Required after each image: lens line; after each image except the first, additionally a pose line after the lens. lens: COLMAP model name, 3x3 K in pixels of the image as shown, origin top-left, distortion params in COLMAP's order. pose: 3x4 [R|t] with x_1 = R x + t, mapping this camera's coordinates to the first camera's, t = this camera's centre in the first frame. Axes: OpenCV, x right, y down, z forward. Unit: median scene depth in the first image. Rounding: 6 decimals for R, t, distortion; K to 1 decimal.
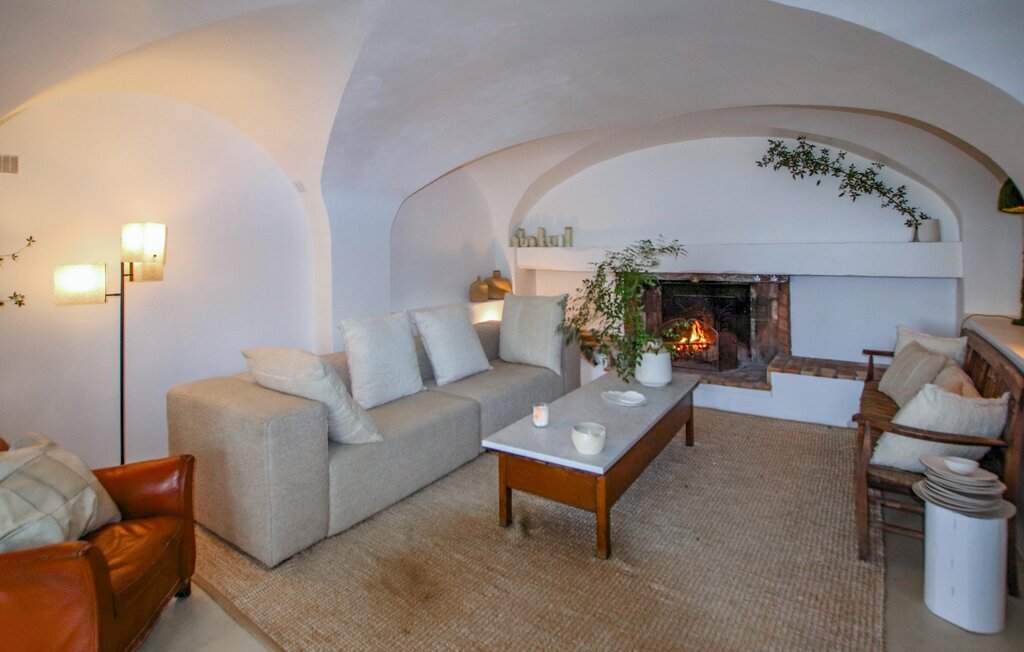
lens RADIAL K [[514.9, 0, 526.8], [0, 514.9, 238.4], [0, 0, 1]] dist [-0.029898, 0.001974]
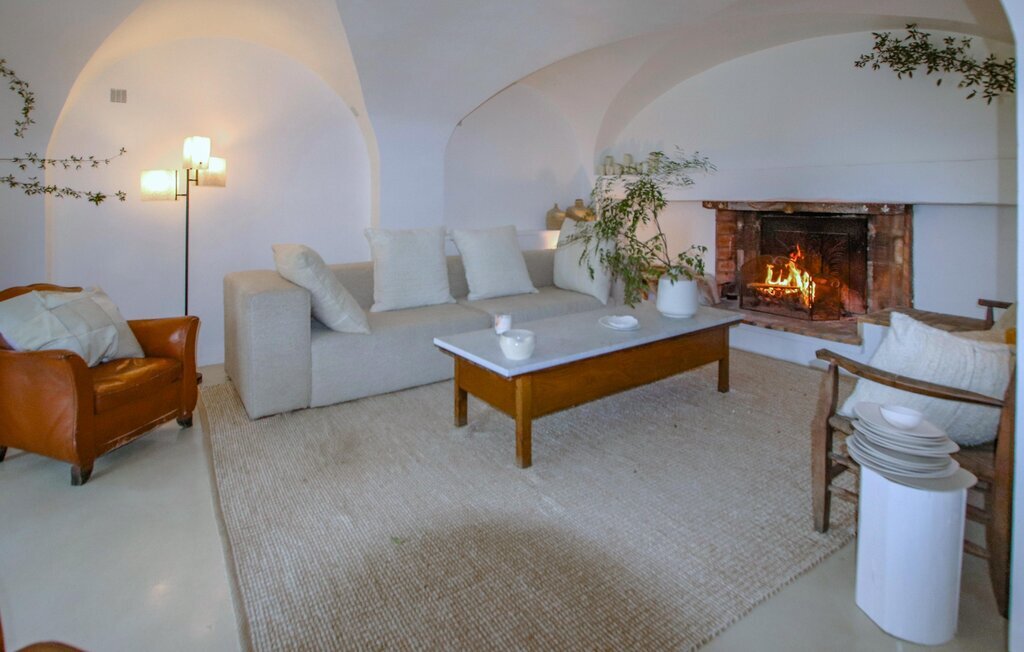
lens RADIAL K [[545.7, 0, 526.9], [0, 545.7, 196.3], [0, 0, 1]] dist [-0.021913, -0.000802]
pose [[0.934510, 0.012948, -0.355701, 0.289991], [-0.006100, 0.999774, 0.020367, 0.050031], [0.355884, -0.016864, 0.934378, 0.023442]]
